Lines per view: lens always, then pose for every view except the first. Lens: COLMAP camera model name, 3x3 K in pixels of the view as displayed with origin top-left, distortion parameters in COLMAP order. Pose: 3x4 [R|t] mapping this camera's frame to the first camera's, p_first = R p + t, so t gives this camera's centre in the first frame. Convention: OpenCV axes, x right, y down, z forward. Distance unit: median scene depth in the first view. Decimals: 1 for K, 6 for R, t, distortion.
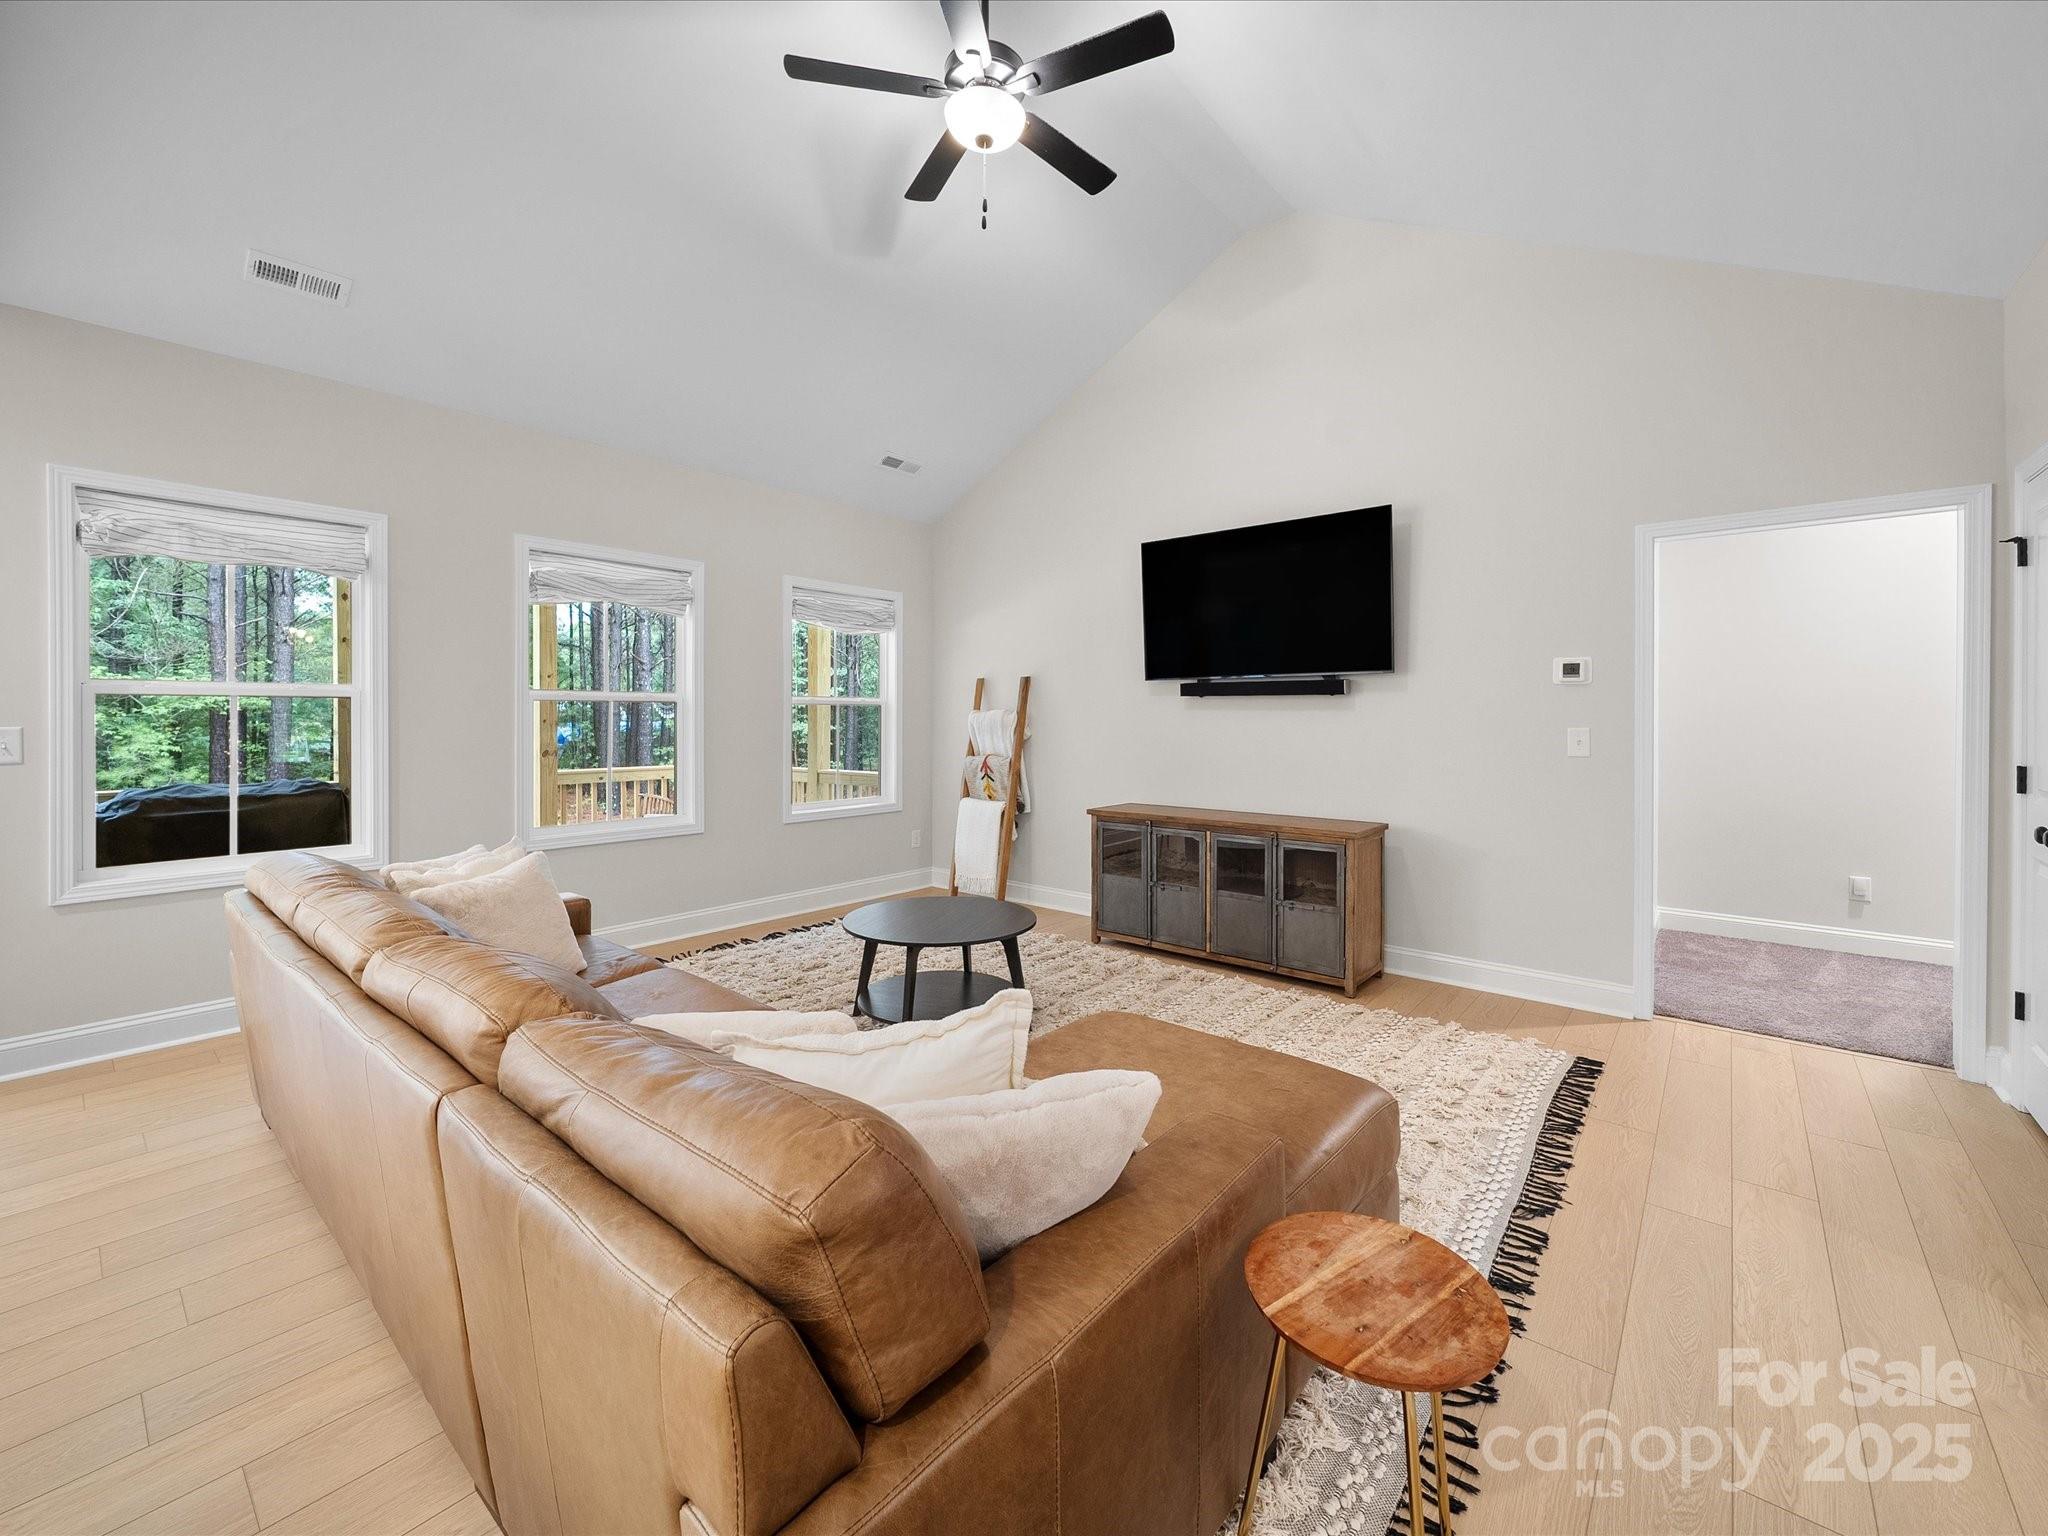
lens RADIAL K [[815.8, 0, 1037.8], [0, 815.8, 721.7], [0, 0, 1]] dist [-0.001727, -0.000886]
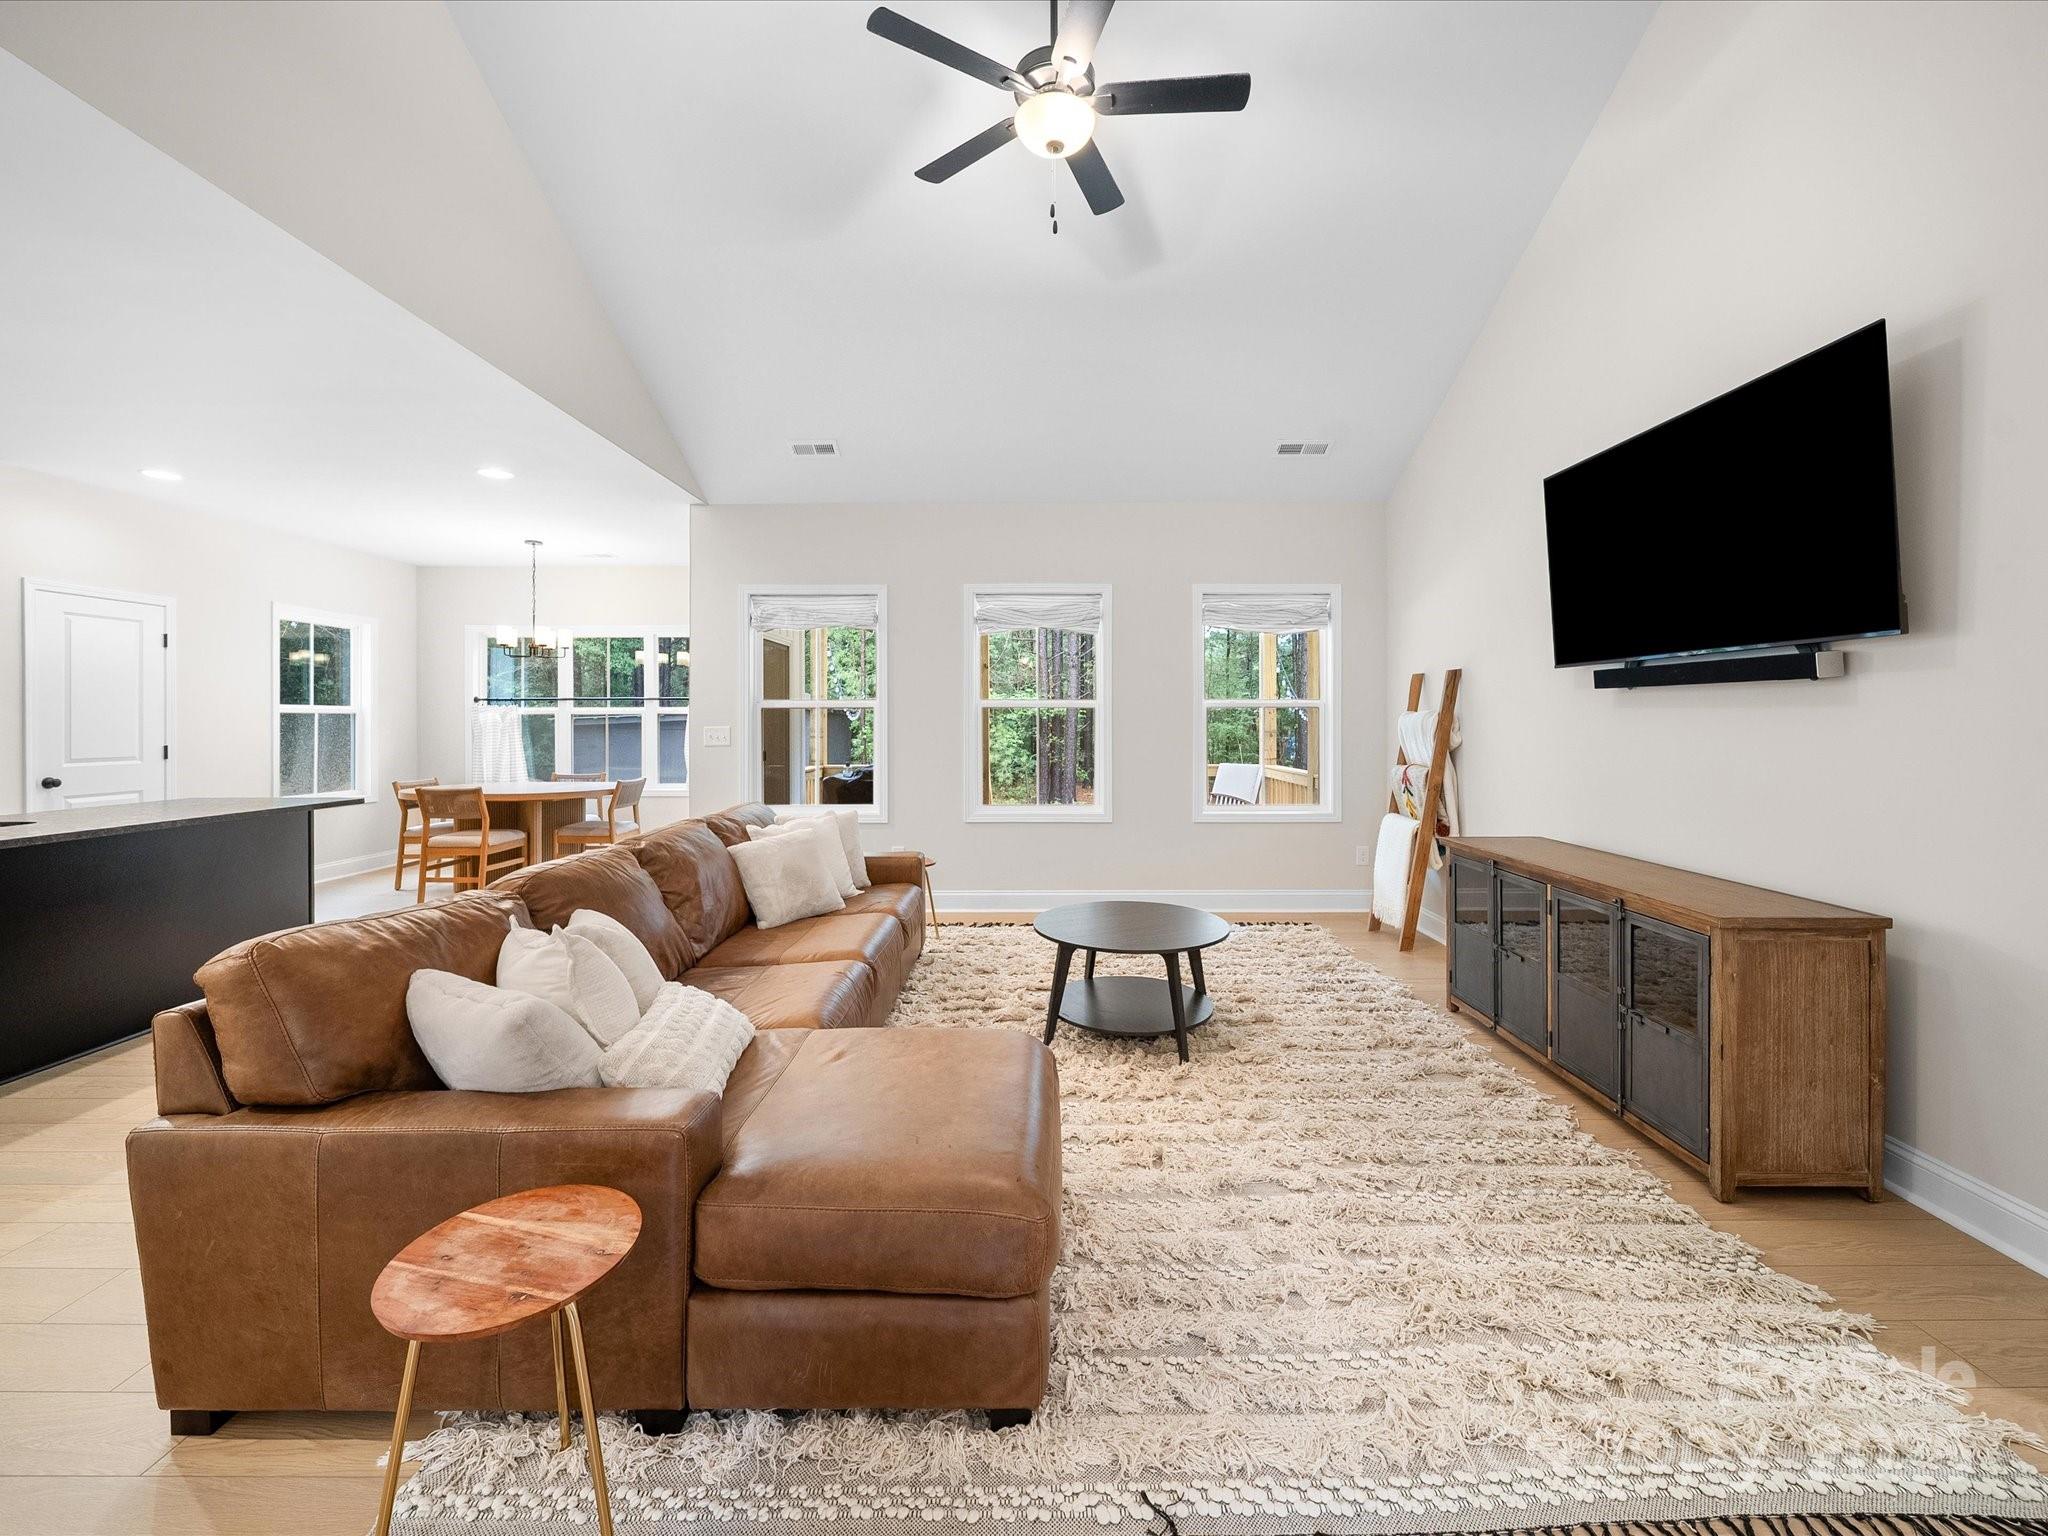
lens RADIAL K [[815.8, 0, 1048.3], [0, 815.8, 723.2], [0, 0, 1]] dist [-0.001727, -0.000886]
pose [[0.649229, 0.000535, -0.760593, 0.365105], [-0.001647, 0.999998, -0.000703, -0.000642], [0.760591, 0.001709, 0.649229, 0.181544]]
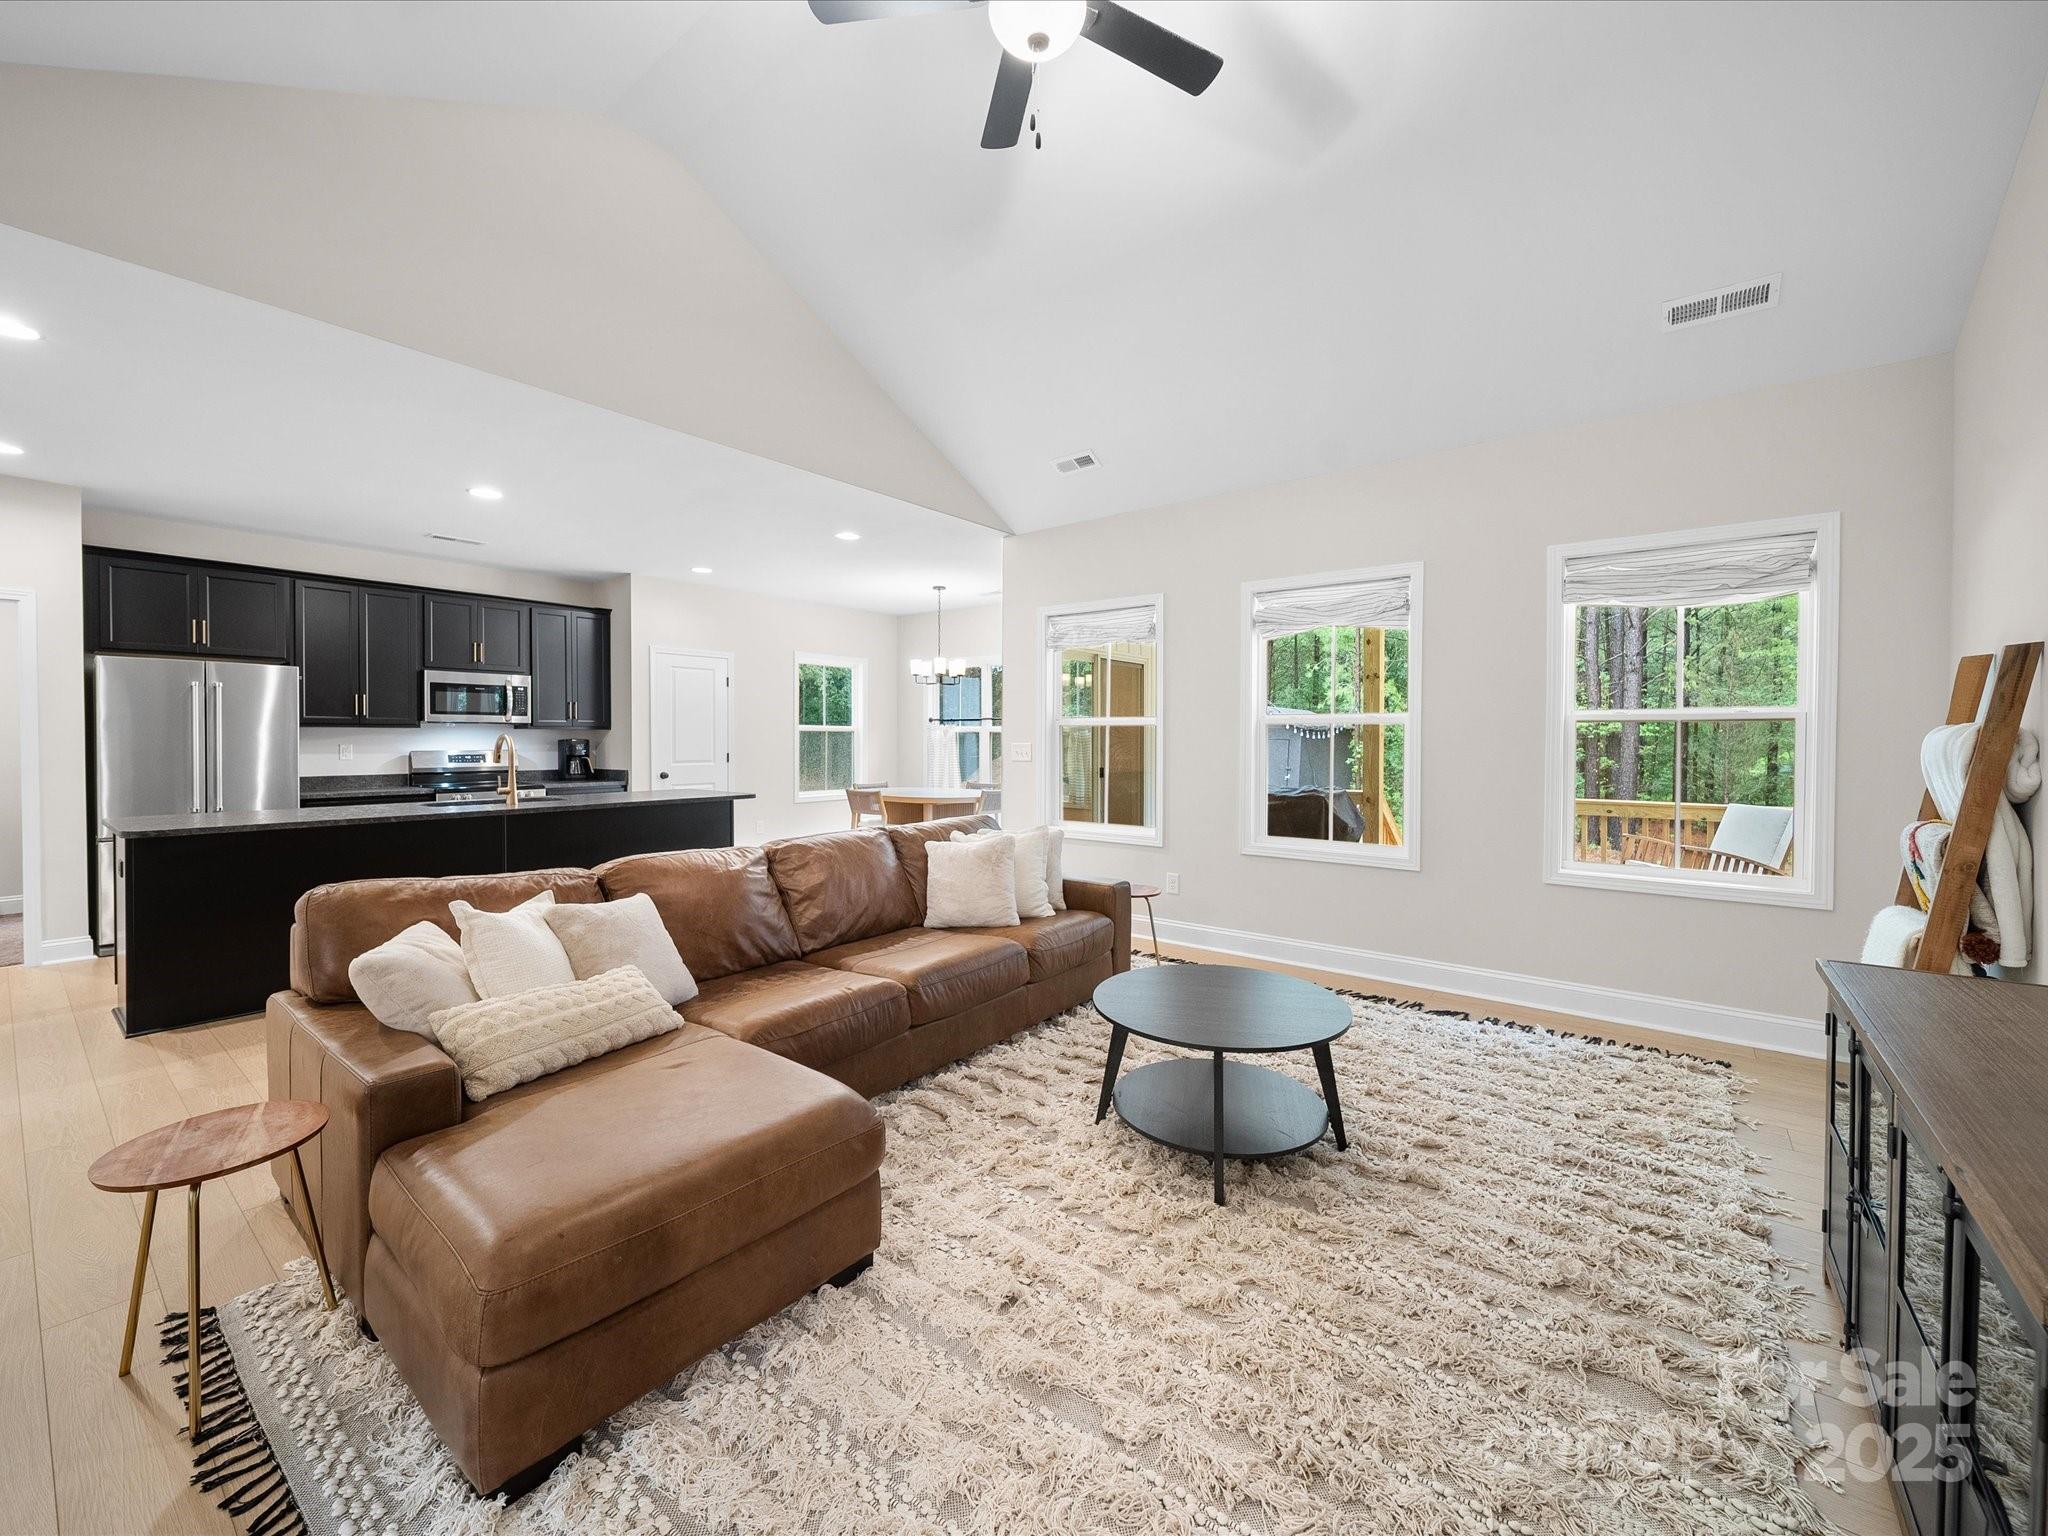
lens RADIAL K [[815.8, 0, 1039.2], [0, 815.8, 751.5], [0, 0, 1]] dist [-0.001727, -0.000886]
pose [[0.047987, 0.015441, -0.998729, 0.406999], [-0.007658, 0.999857, 0.015091, -0.002212], [0.998819, 0.006924, 0.048099, 0.511281]]
